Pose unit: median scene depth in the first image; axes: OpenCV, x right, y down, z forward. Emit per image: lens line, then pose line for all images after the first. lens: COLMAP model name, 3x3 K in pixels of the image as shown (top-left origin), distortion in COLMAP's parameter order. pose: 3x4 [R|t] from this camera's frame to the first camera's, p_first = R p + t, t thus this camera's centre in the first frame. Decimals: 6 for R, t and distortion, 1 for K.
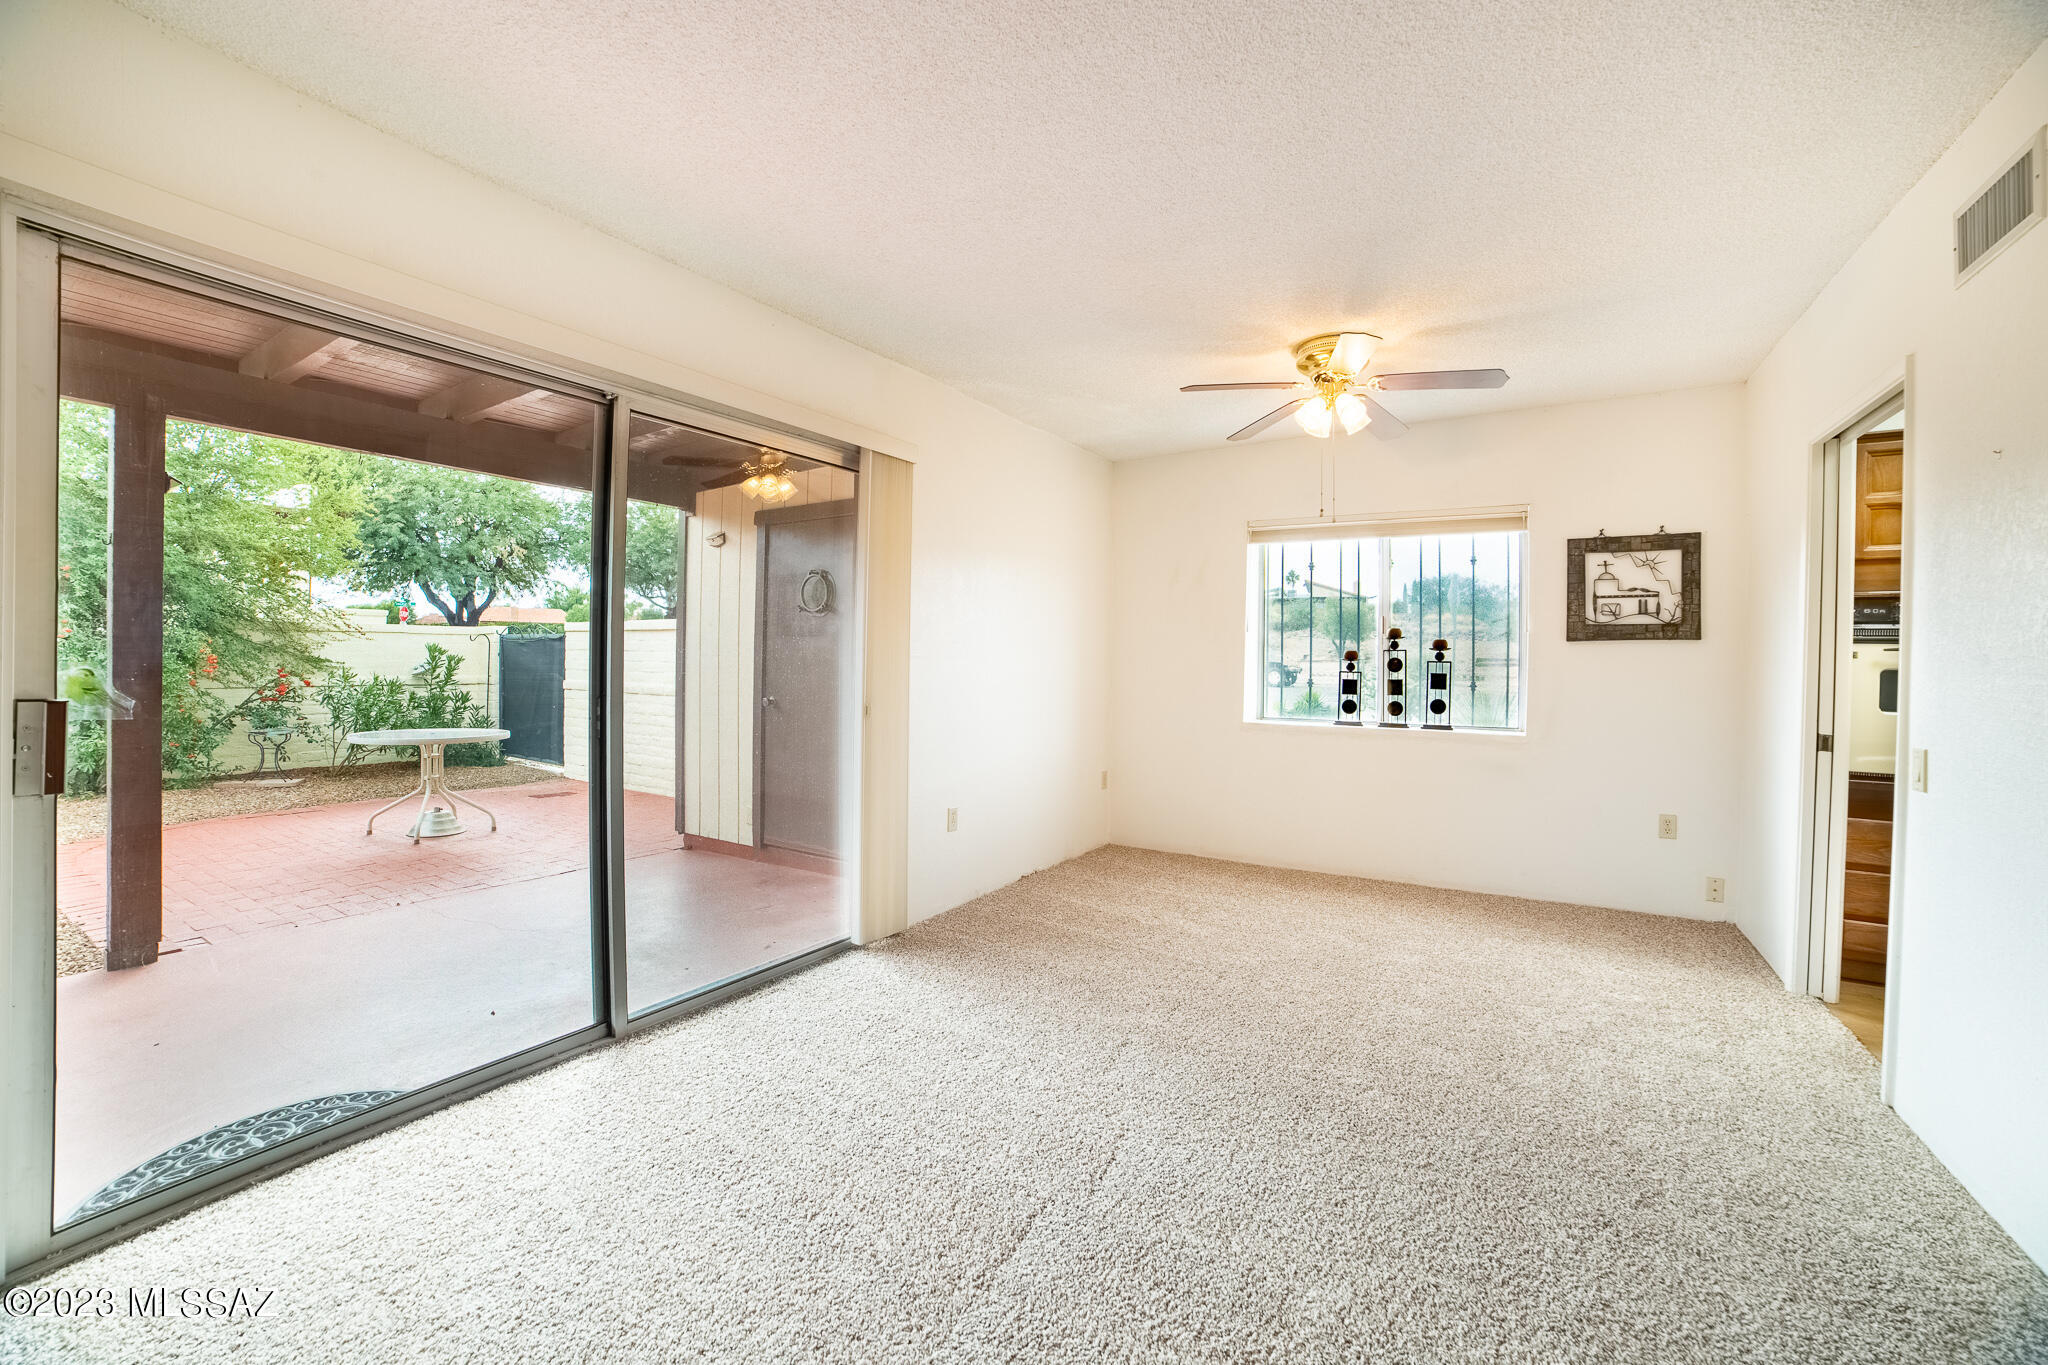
lens RADIAL K [[837.3, 0, 1029.2], [0, 837.3, 662.7], [0, 0, 1]] dist [-0.061621, 0.000491]
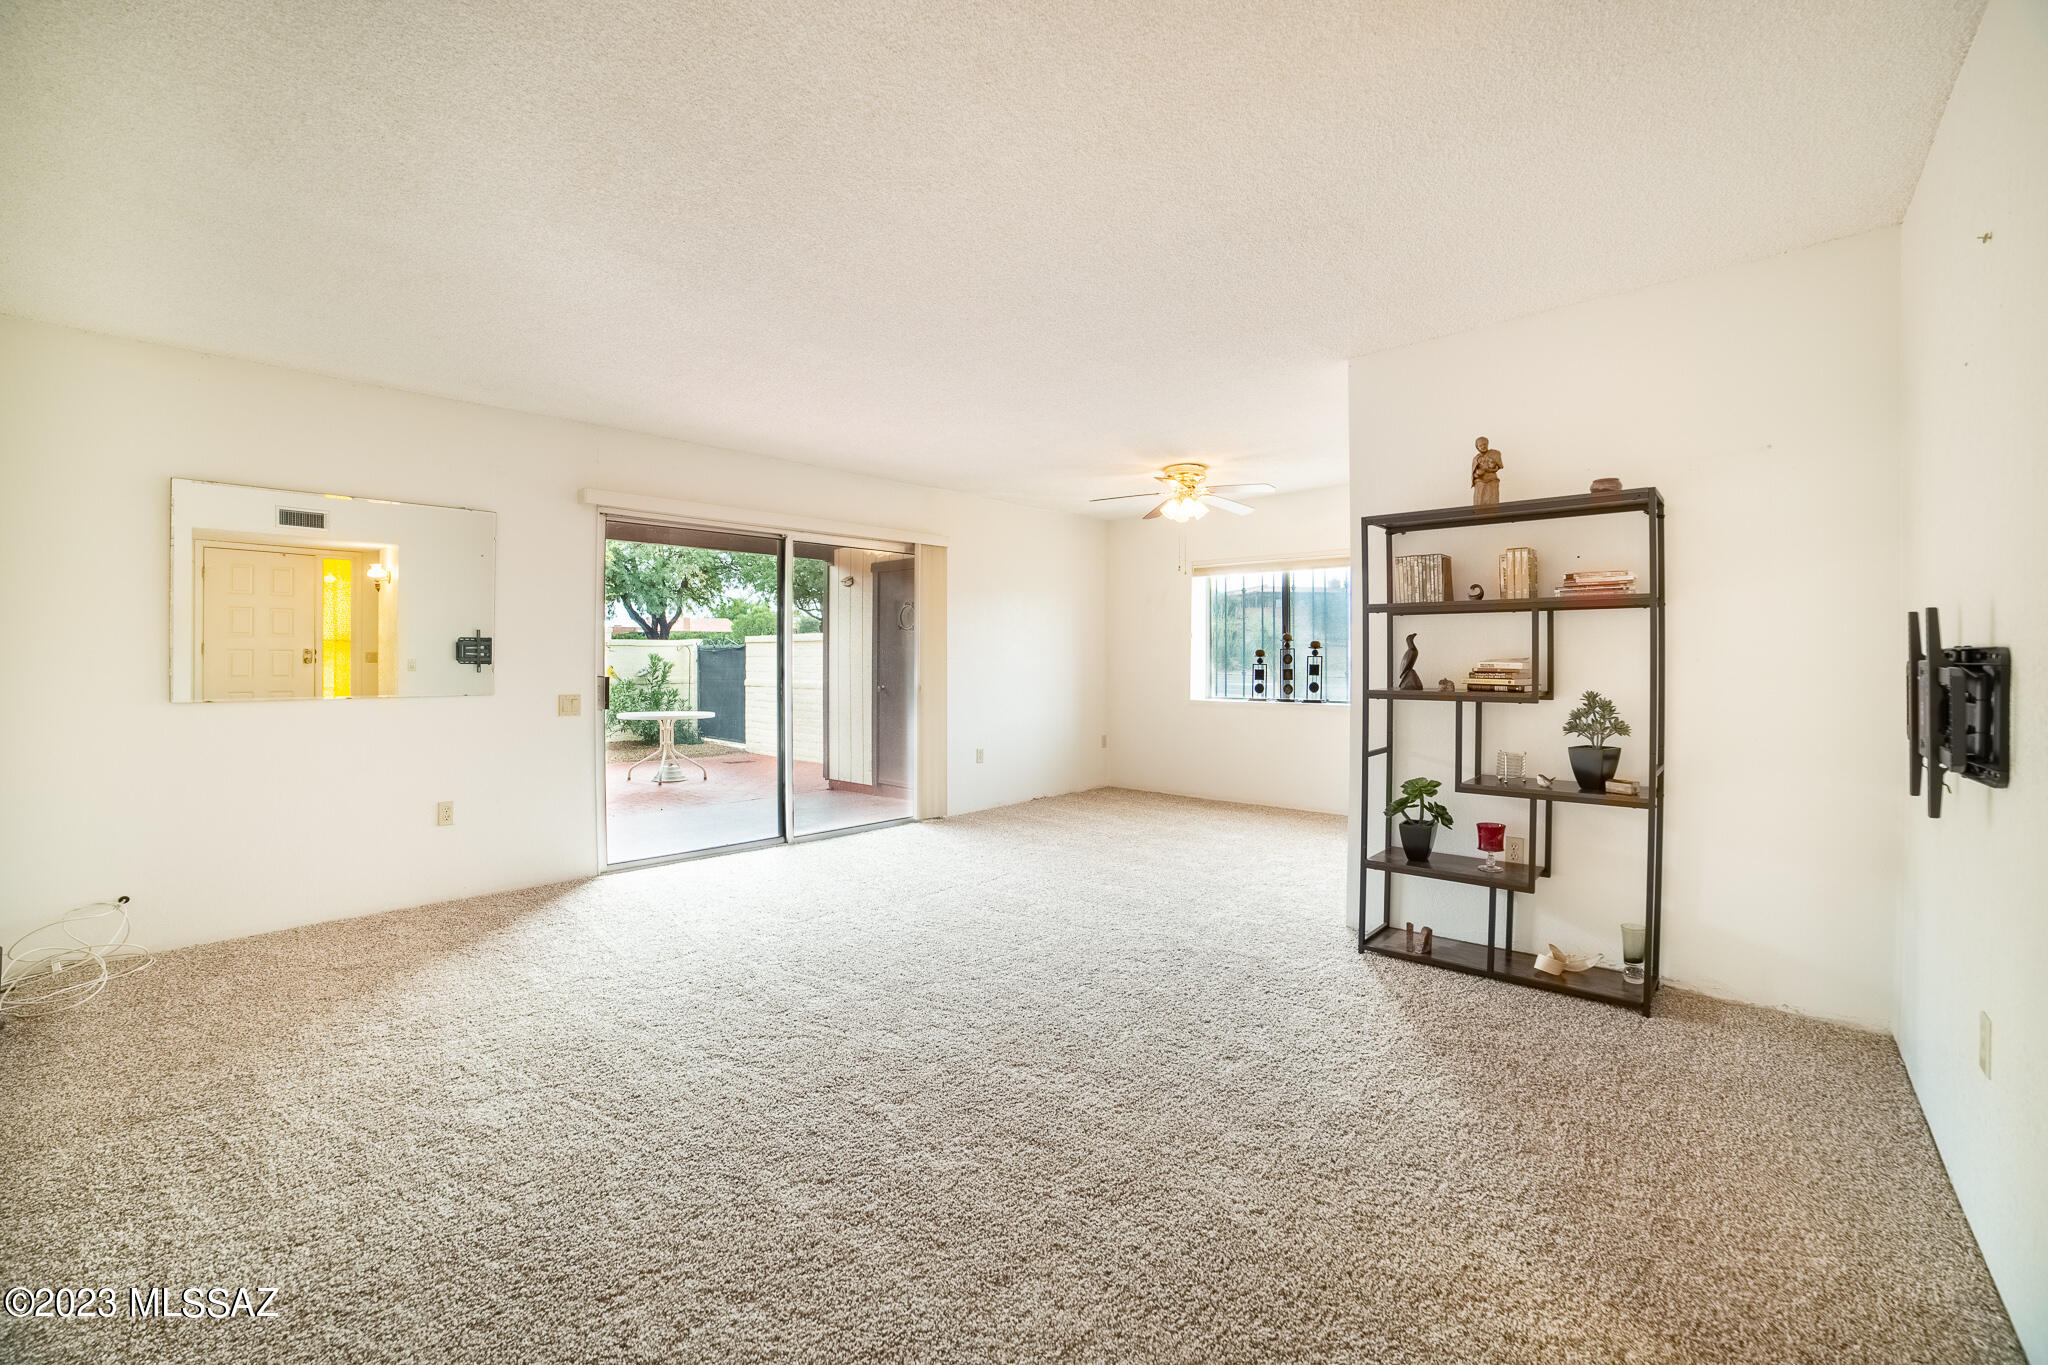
lens RADIAL K [[837.3, 0, 1029.2], [0, 837.3, 662.7], [0, 0, 1]] dist [-0.061621, 0.000491]
pose [[0.985234, -0.012831, -0.170731, 0.237226], [0.012465, 0.999917, -0.003217, 0.007732], [0.170758, 0.001042, 0.985312, -0.502265]]
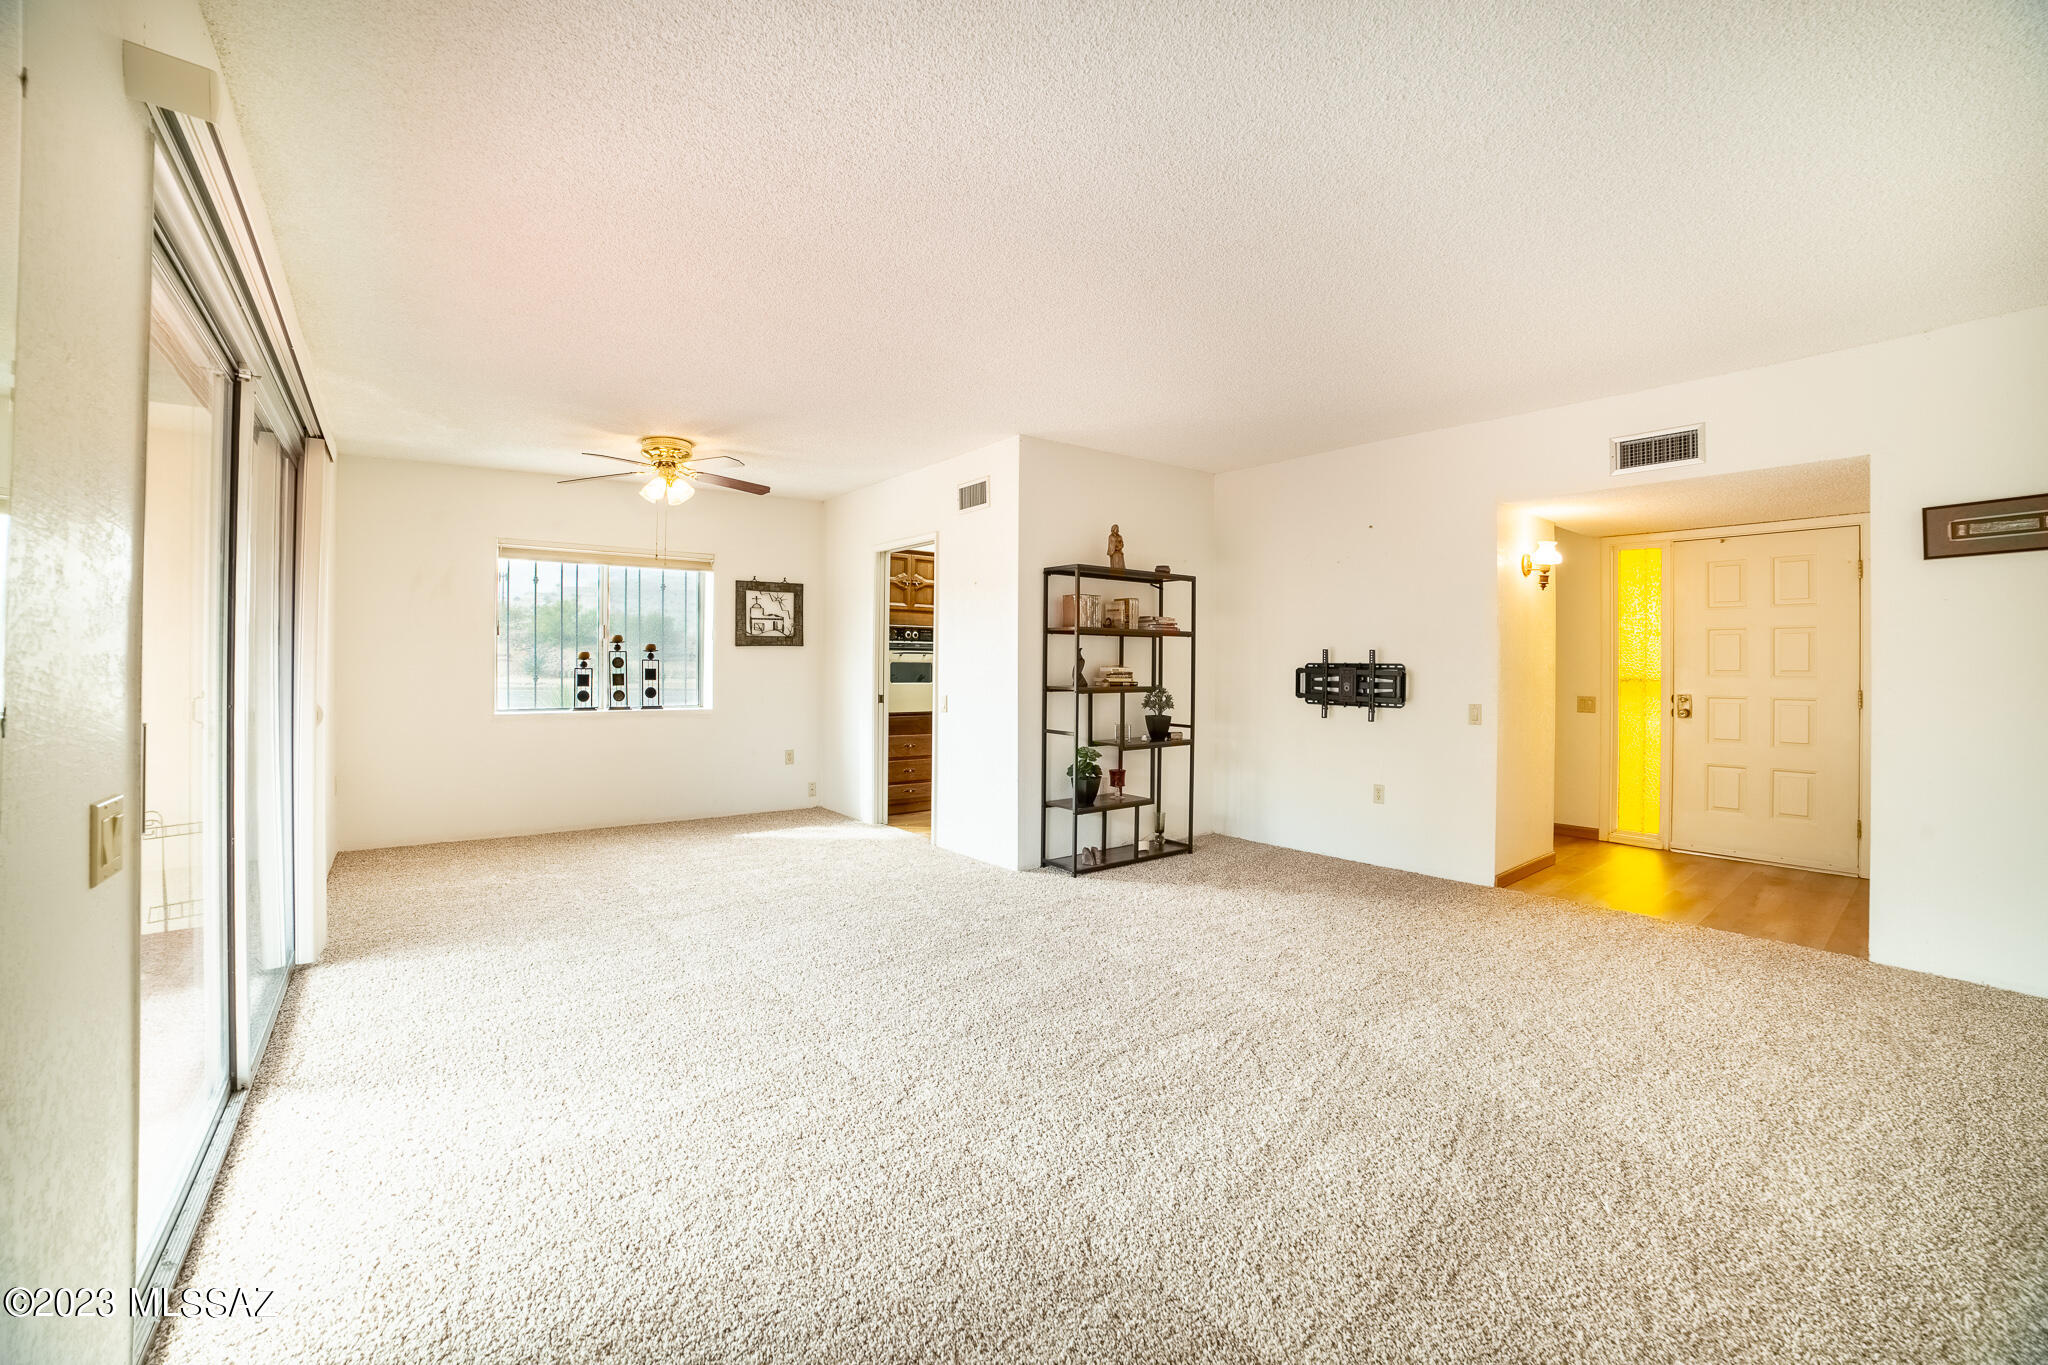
lens RADIAL K [[837.3, 0, 1029.2], [0, 837.3, 662.7], [0, 0, 1]] dist [-0.061621, 0.000491]
pose [[0.351594, -0.011225, 0.936085, -0.538586], [0.004755, 0.999937, 0.010205, -0.007118], [-0.936141, 0.000863, 0.351625, -0.070457]]
